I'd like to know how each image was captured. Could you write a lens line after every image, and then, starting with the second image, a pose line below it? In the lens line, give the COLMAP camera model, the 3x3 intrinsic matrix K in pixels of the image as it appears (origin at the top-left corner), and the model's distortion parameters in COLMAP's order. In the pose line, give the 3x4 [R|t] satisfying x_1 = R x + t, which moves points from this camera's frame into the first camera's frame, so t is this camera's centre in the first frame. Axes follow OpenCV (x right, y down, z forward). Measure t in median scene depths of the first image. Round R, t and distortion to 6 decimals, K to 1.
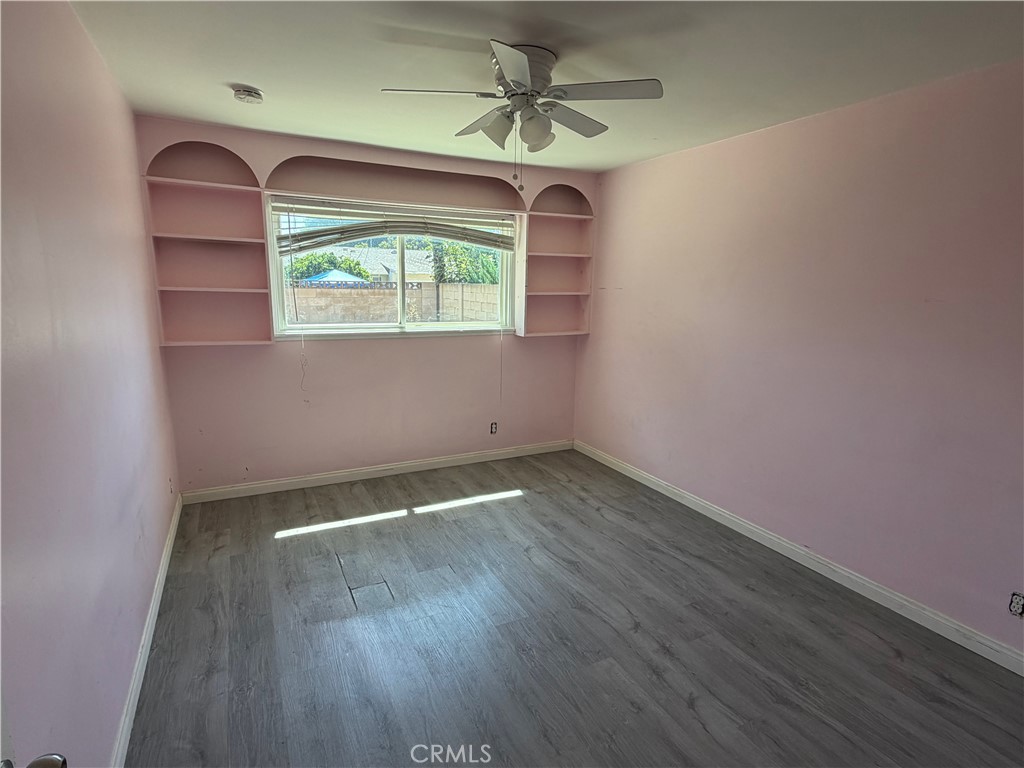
lens RADIAL K [[538.2, 0, 503.5], [0, 538.2, 385.1], [0, 0, 1]] dist [0.002019, 0.000203]
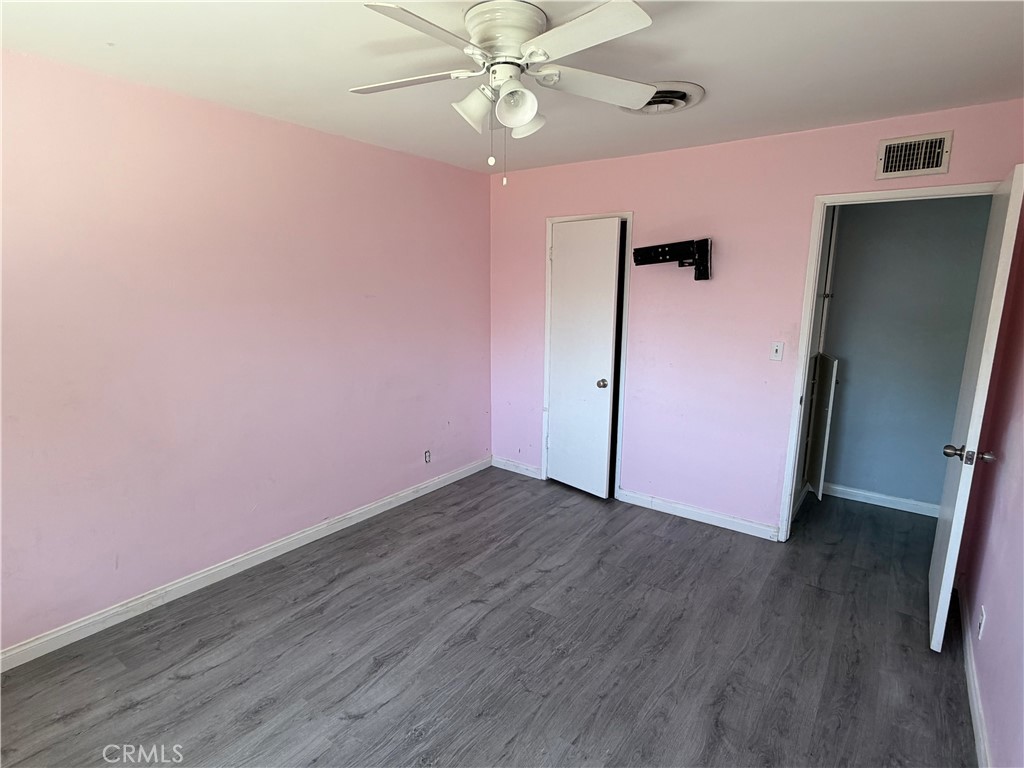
lens RADIAL K [[538.2, 0, 508.2], [0, 538.2, 384.9], [0, 0, 1]] dist [0.002019, 0.000203]
pose [[-0.454500, -0.189928, 0.870262, -0.593861], [0.149976, 0.946738, 0.284945, -0.254154], [-0.878030, 0.260026, -0.401808, 1.136123]]
